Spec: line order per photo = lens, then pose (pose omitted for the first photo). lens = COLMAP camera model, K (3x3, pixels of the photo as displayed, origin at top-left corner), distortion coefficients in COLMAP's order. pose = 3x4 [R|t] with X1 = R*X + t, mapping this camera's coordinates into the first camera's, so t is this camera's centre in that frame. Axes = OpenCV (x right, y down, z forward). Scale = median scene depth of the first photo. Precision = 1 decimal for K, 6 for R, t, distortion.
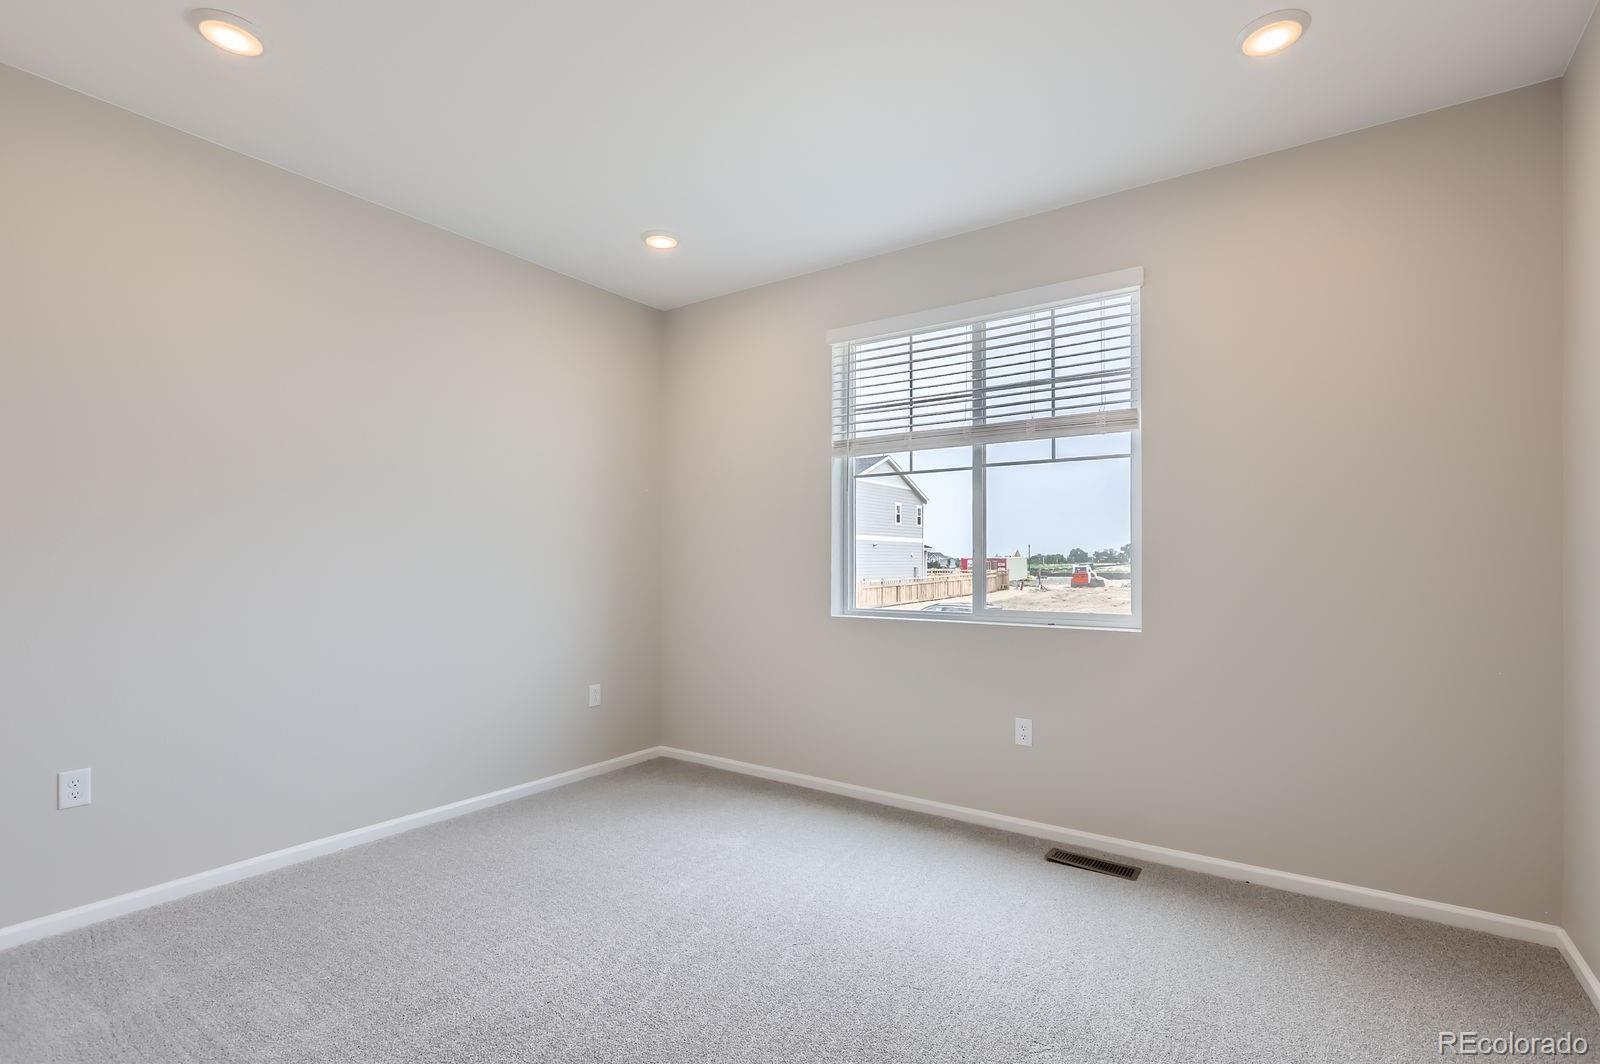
lens RADIAL K [[738.4, 0, 800.0], [0, 738.4, 532.0], [0, 0, 1]] dist [-0.001048, 0.000349]
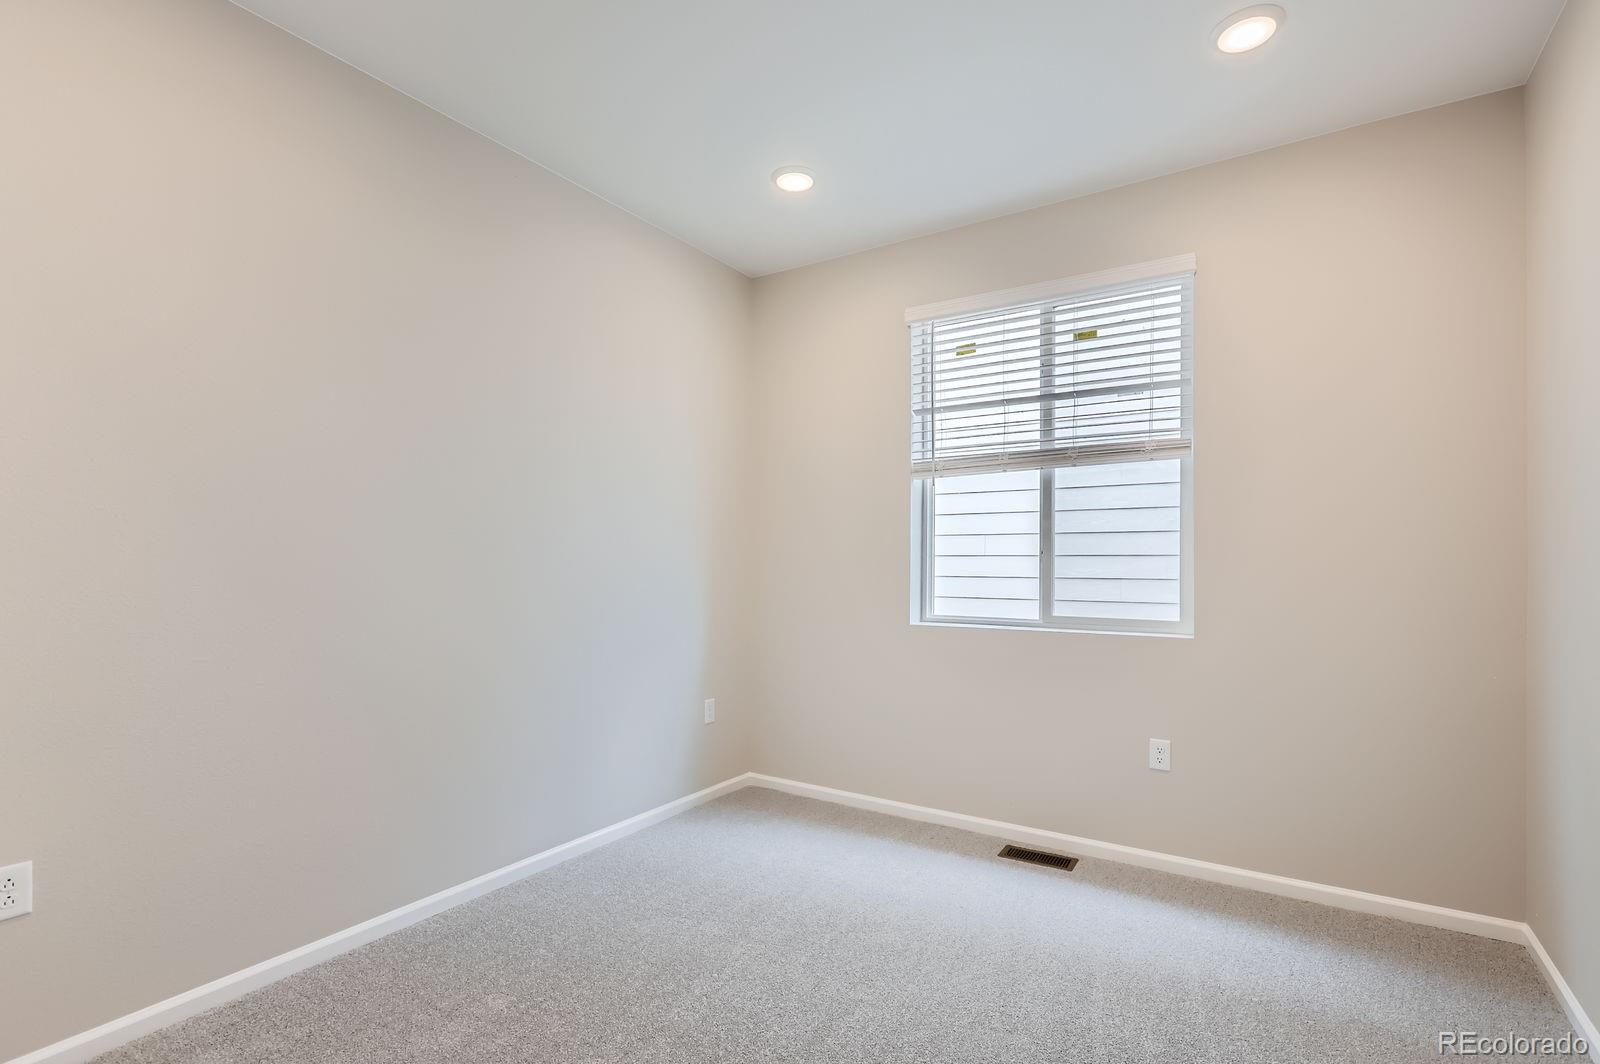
lens RADIAL K [[742.0, 0, 799.0], [0, 742.0, 546.4], [0, 0, 1]] dist [0.037127, -0.019279]
pose [[0.999121, 0.000558, 0.041912, -0.132469], [-0.001218, 0.999876, 0.015725, 0.003394], [-0.041899, -0.015762, 0.998998, 0.089432]]
